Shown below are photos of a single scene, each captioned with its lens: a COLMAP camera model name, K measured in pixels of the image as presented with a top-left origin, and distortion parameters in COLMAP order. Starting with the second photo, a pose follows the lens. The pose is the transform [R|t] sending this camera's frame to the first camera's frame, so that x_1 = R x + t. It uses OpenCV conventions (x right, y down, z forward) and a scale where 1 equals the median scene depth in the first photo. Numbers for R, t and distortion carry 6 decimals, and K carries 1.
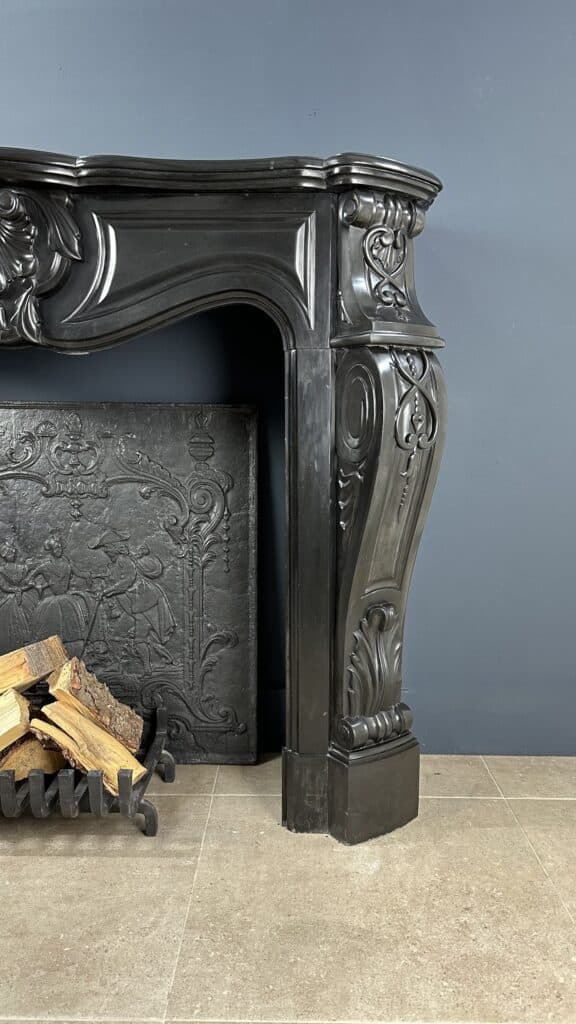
lens RADIAL K [[722.7, 0, 287.9], [0, 722.7, 544.8], [0, 0, 1]] dist [0.083290, -0.126962]
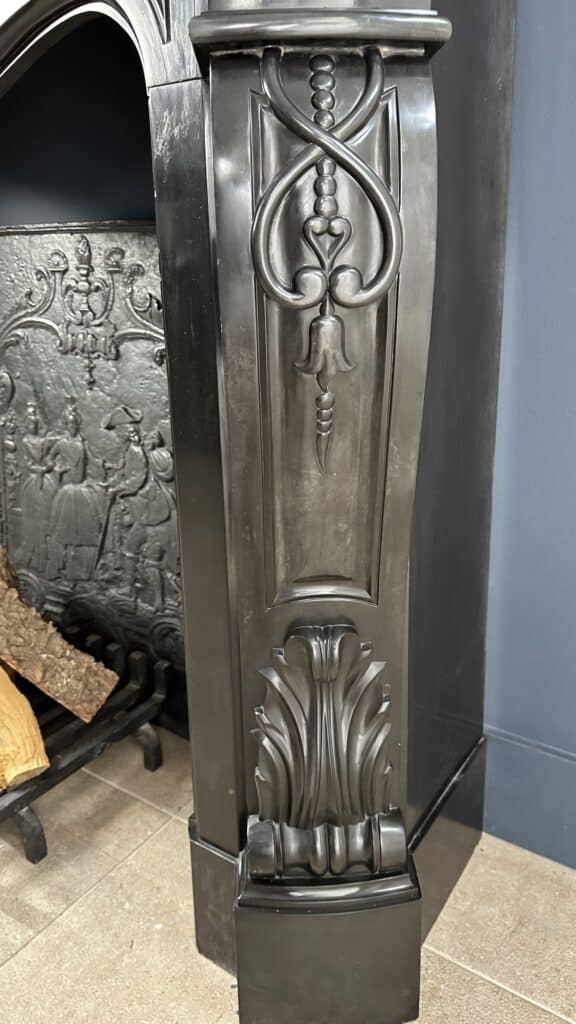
lens RADIAL K [[753.8, 0, 293.8], [0, 753.8, 471.0], [0, 0, 1]] dist [0.104843, -0.144145]
pose [[0.823824, 0.140826, -0.549074, 0.361559], [-0.073232, 0.986972, 0.143261, -0.088212], [0.562095, -0.077812, 0.823404, 0.551917]]
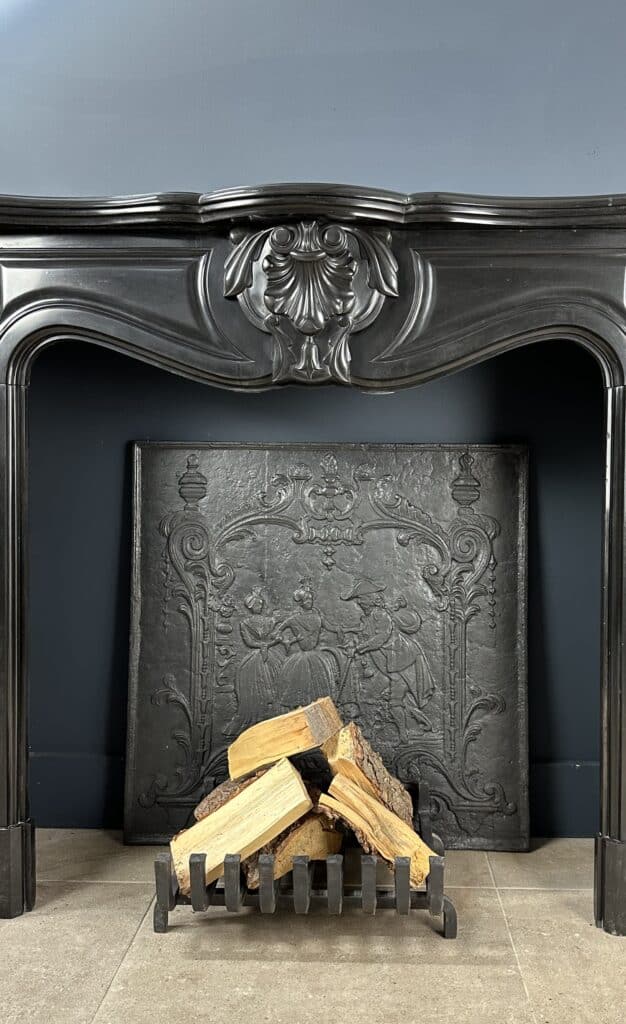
lens RADIAL K [[777.5, 0, 360.2], [0, 777.5, 507.7], [0, 0, 1]] dist [0.057517, -0.000696]
pose [[0.999517, 0.004430, -0.030774, -0.255683], [-0.007775, 0.993961, -0.109456, -0.003701], [0.030104, 0.109643, 0.993515, 0.014321]]
